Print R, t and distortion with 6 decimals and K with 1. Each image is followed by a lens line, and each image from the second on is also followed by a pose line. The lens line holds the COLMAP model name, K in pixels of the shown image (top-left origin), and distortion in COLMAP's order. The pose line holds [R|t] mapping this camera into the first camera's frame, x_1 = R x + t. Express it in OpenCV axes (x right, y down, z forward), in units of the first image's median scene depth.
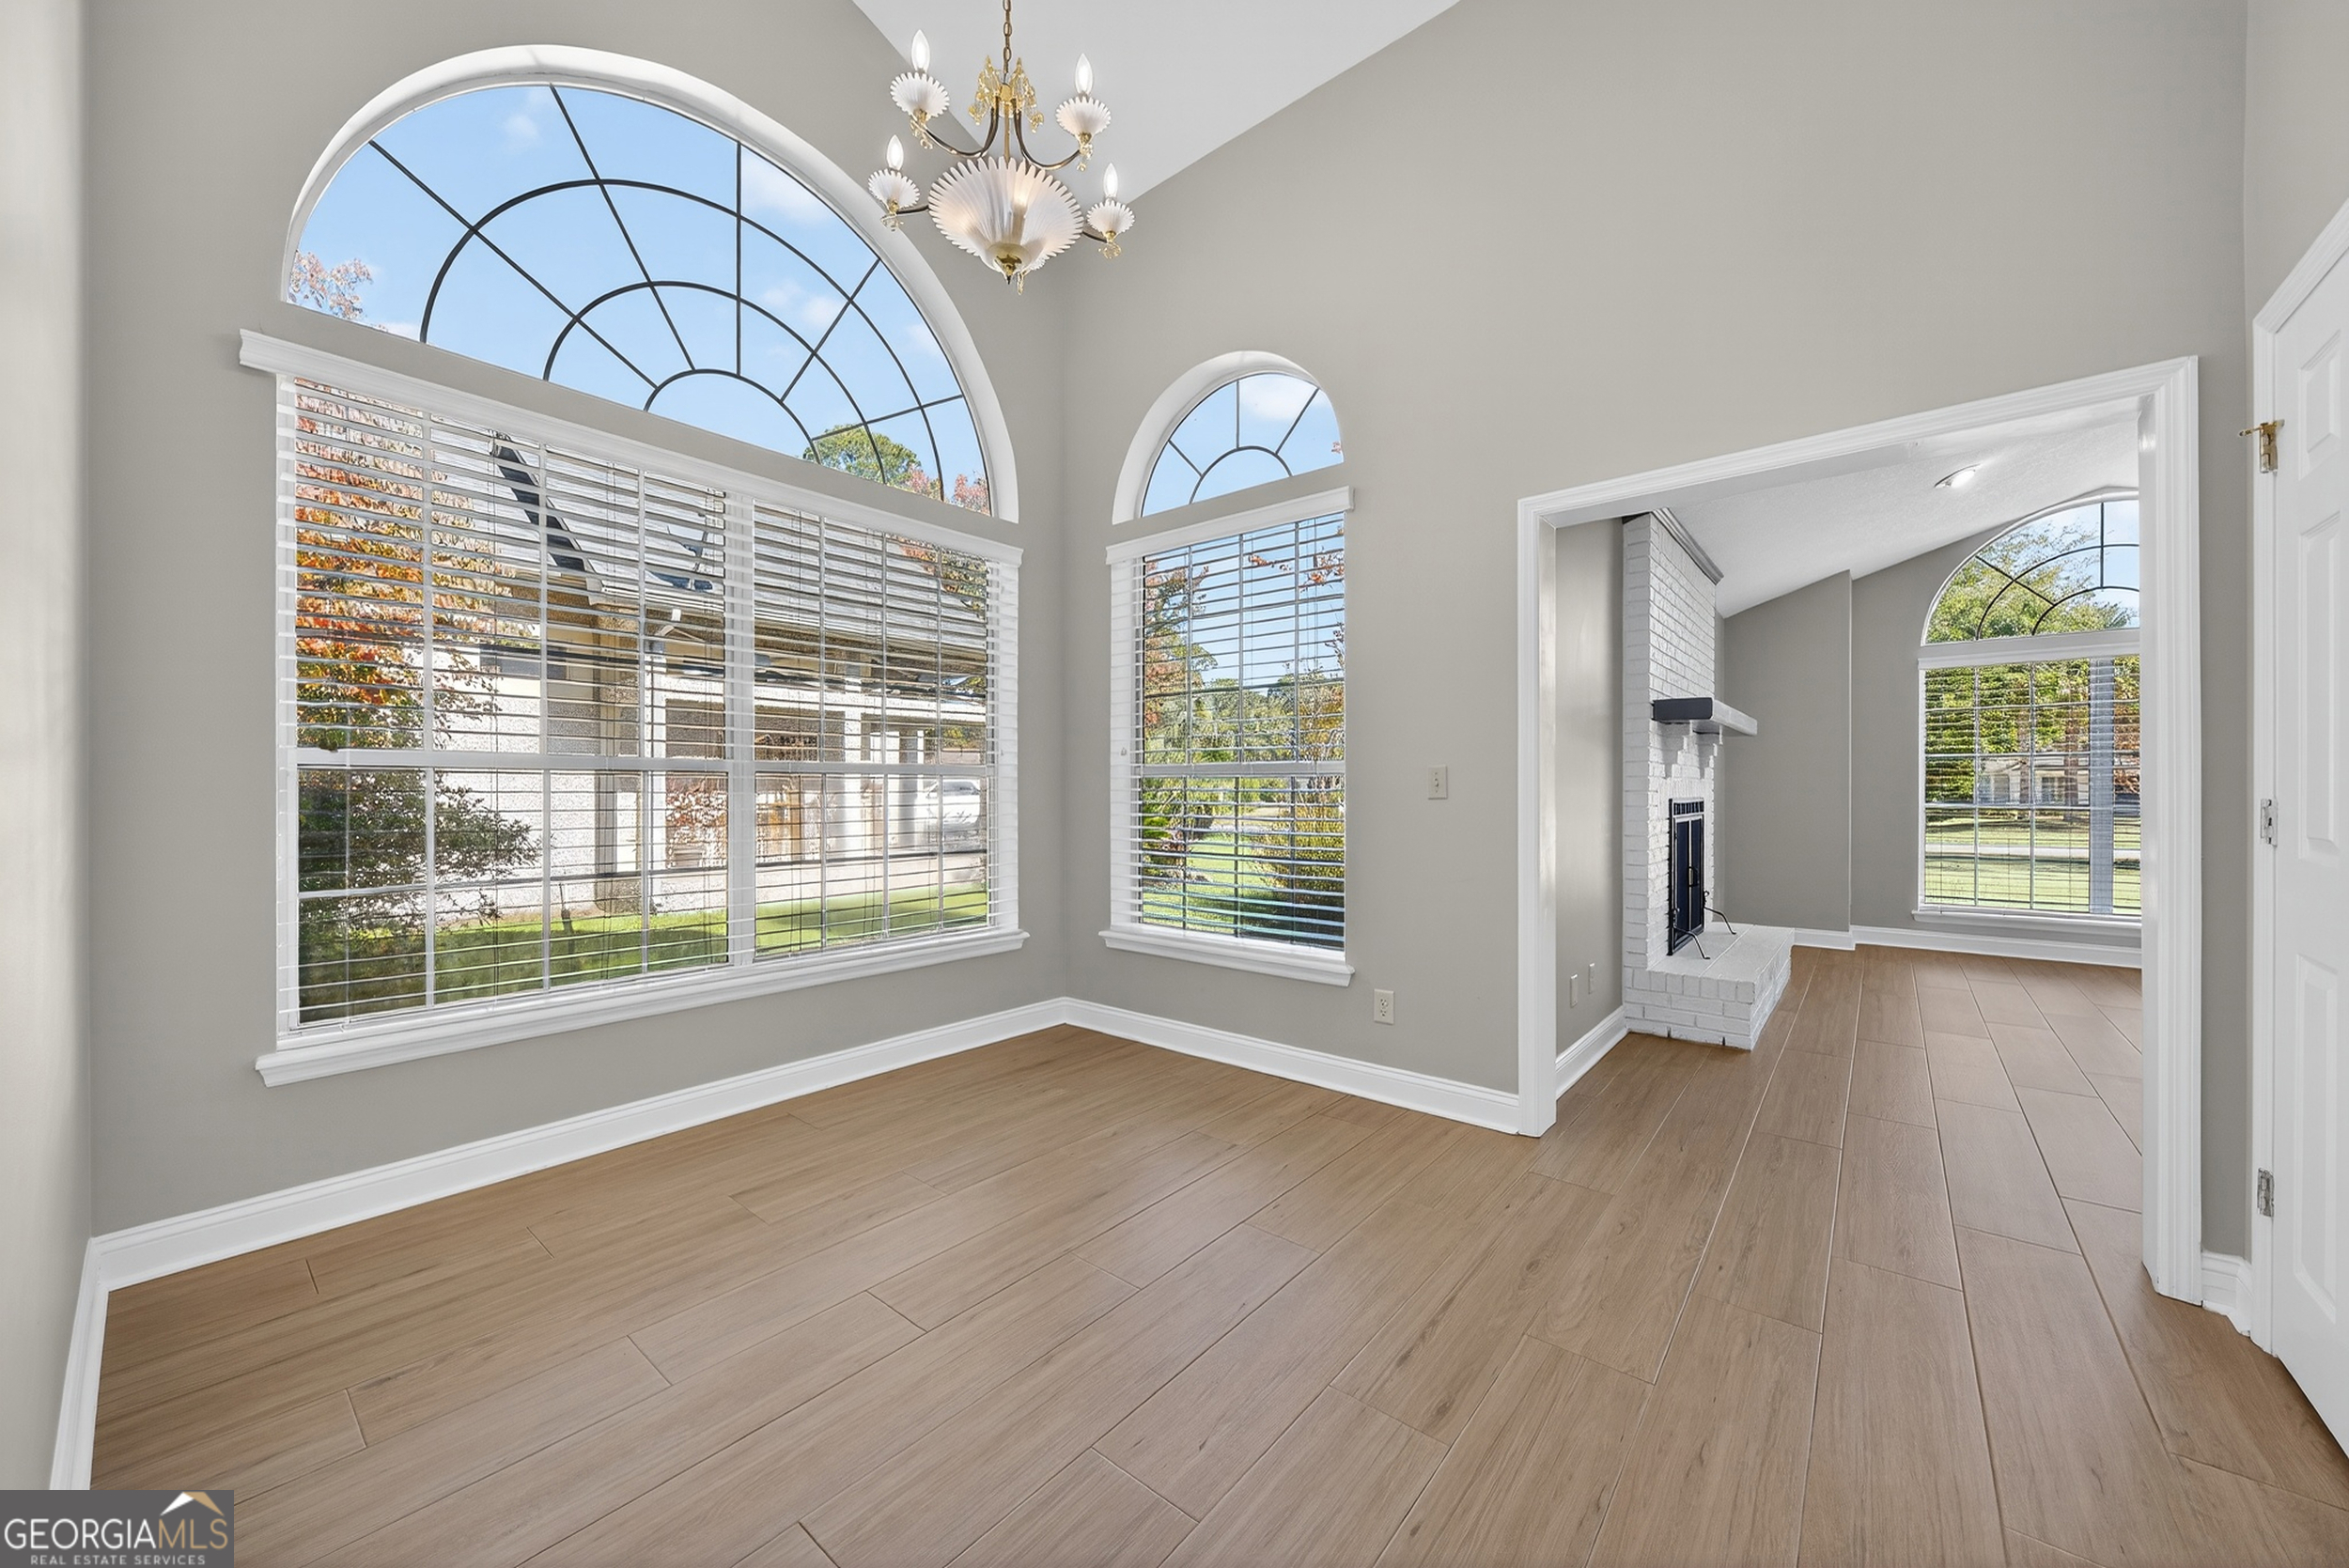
lens RADIAL K [[867.2, 0, 1144.9], [0, 867.2, 801.1], [0, 0, 1]] dist [0.001043, -0.000038]
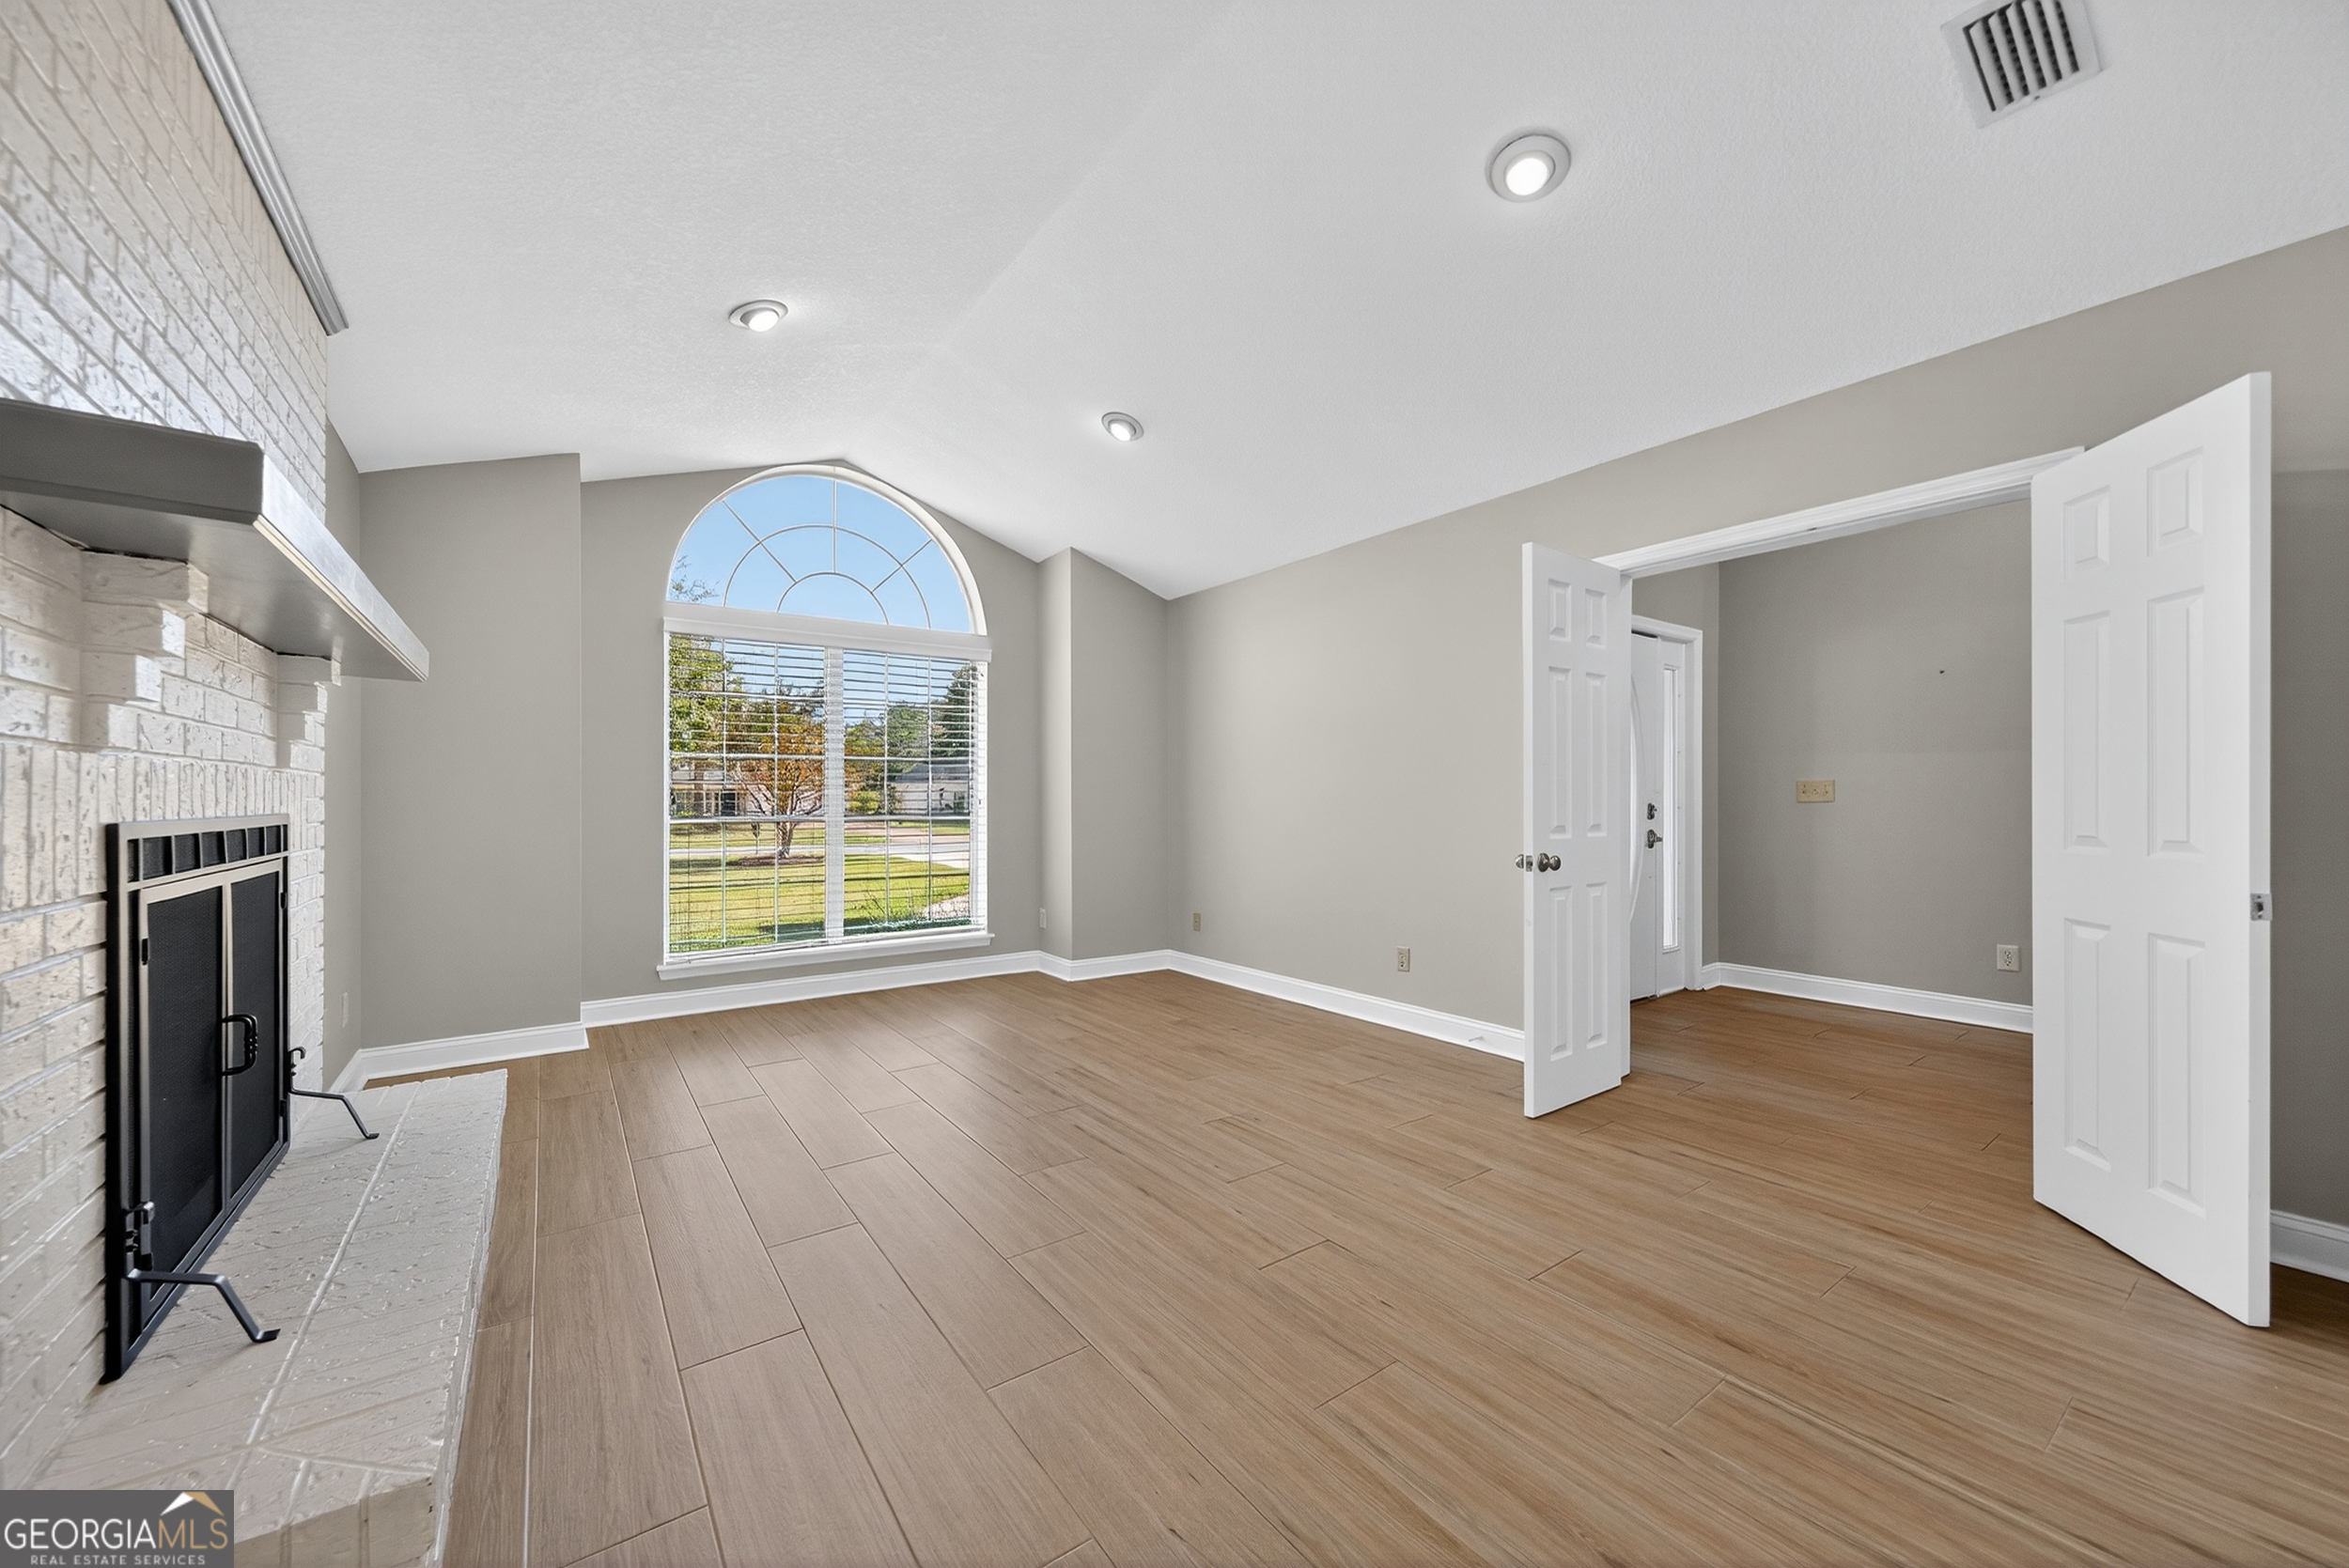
lens RADIAL K [[867.2, 0, 1144.9], [0, 867.2, 801.1], [0, 0, 1]] dist [0.001043, -0.000038]
pose [[0.260292, 0.004158, 0.965521, 0.372596], [0.009682, 0.999929, -0.006917, -0.004544], [-0.965481, 0.011149, 0.260233, 0.533673]]
